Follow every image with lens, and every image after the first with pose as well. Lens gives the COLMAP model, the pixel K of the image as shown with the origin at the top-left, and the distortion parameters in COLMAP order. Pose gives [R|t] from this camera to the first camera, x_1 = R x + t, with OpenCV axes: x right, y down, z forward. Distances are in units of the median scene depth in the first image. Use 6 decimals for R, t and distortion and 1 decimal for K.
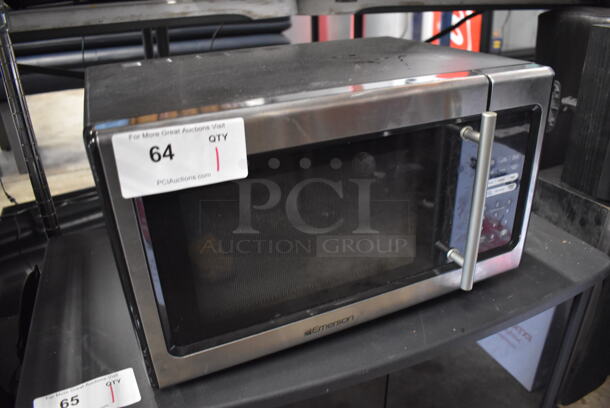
lens RADIAL K [[464.0, 0, 307.5], [0, 464.0, 201.1], [0, 0, 1]] dist [-0.100957, 0.010704]
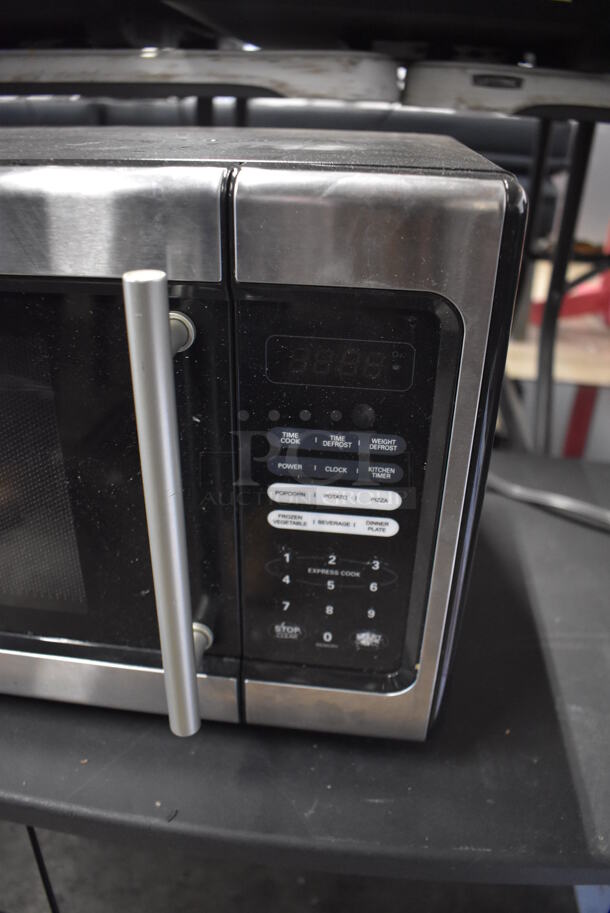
lens RADIAL K [[694.5, 0, 307.1], [0, 694.5, 461.5], [0, 0, 1]] dist [-0.100957, 0.010704]
pose [[0.865534, 0.286435, -0.410860, 0.749827], [-0.270528, 0.957733, 0.097788, -0.143545], [0.421504, 0.026511, 0.906439, 0.610086]]
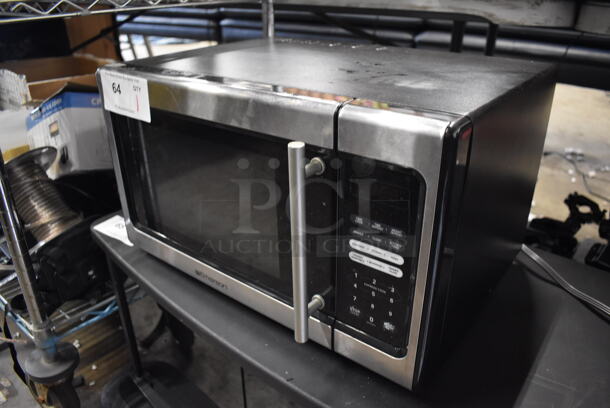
lens RADIAL K [[464.0, 0, 307.5], [0, 464.0, 201.1], [0, 0, 1]] dist [-0.100957, 0.010704]
pose [[0.483355, 0.410240, -0.773350, 1.123077], [-0.391678, 0.891392, 0.228054, -0.303730], [0.782915, 0.192674, 0.591541, 0.535731]]
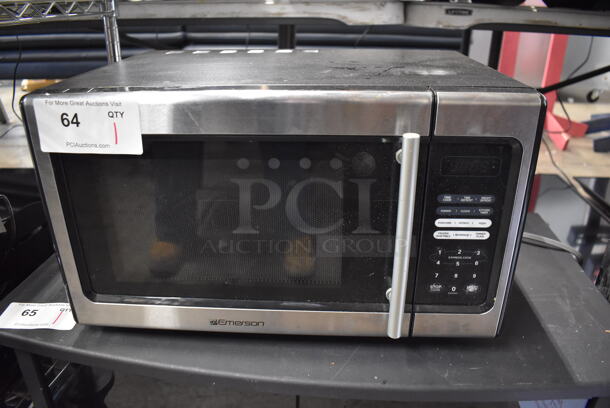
lens RADIAL K [[464.0, 0, 307.5], [0, 464.0, 201.1], [0, 0, 1]] dist [-0.100957, 0.010704]
pose [[0.892374, 0.211244, -0.398804, 0.600095], [-0.221016, 0.975024, 0.021911, -0.048989], [0.393472, 0.068589, 0.916774, 0.150846]]
